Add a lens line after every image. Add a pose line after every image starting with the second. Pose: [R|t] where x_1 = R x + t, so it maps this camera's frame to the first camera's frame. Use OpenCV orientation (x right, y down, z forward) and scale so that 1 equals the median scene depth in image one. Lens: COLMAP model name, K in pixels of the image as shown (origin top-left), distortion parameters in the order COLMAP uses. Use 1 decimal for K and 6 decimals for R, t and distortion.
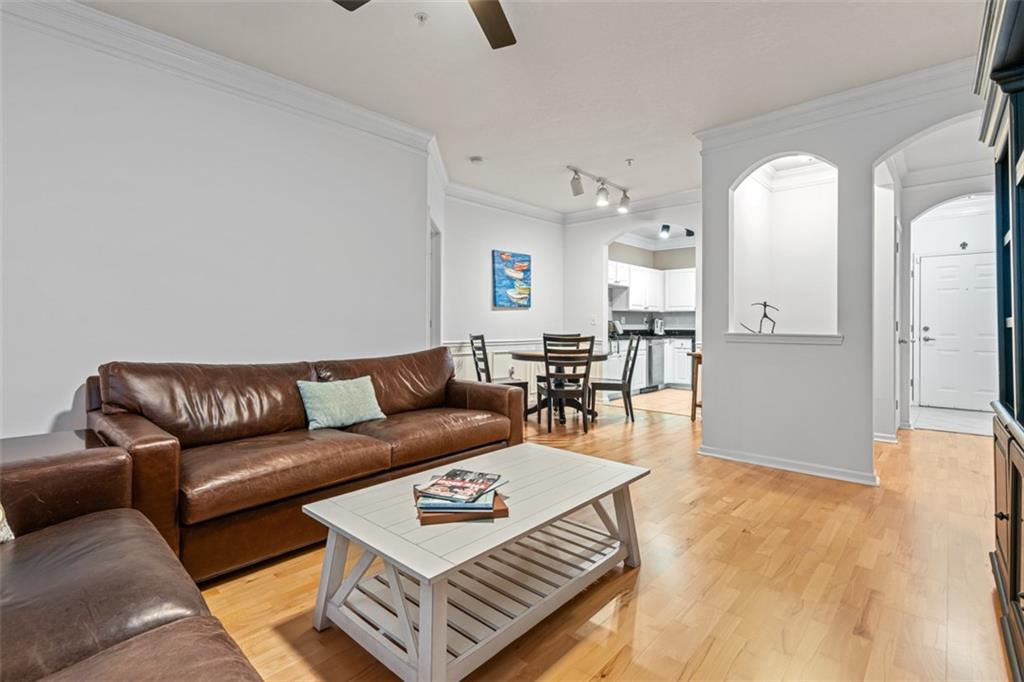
lens RADIAL K [[485.5, 0, 509.2], [0, 485.5, 321.5], [0, 0, 1]] dist [0.002655, 0.000435]
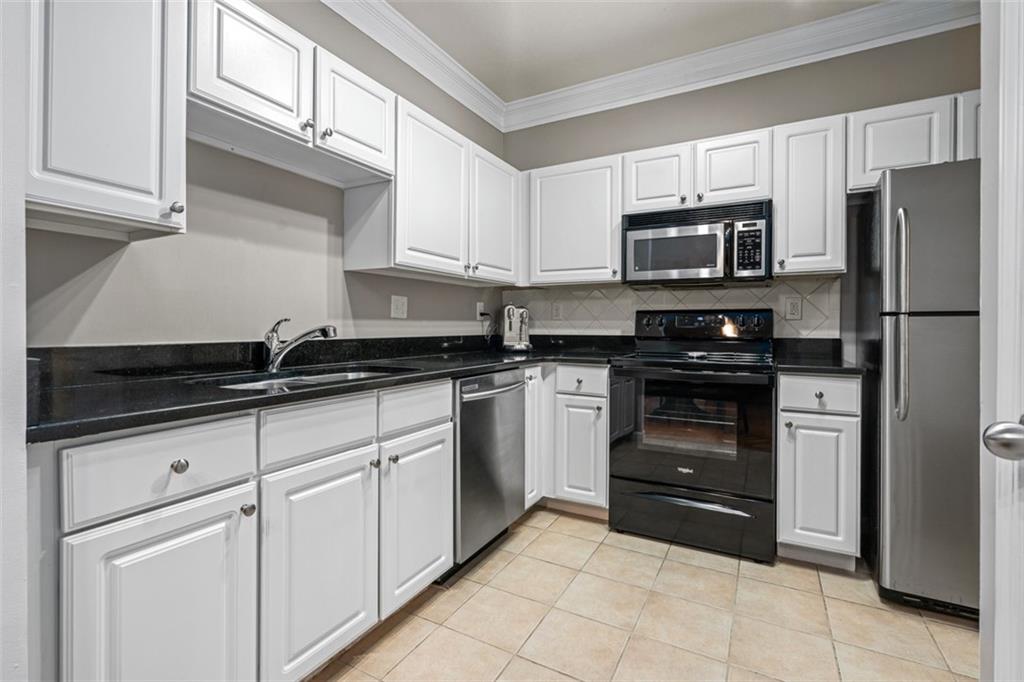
lens RADIAL K [[467.3, 0, 507.9], [0, 467.3, 323.8], [0, 0, 1]] dist [0.000003, 0.000000]
pose [[0.972719, -0.002162, 0.231977, 0.226863], [0.001090, 0.999988, 0.004748, 0.006911], [-0.231985, -0.004365, 0.972710, 0.676170]]
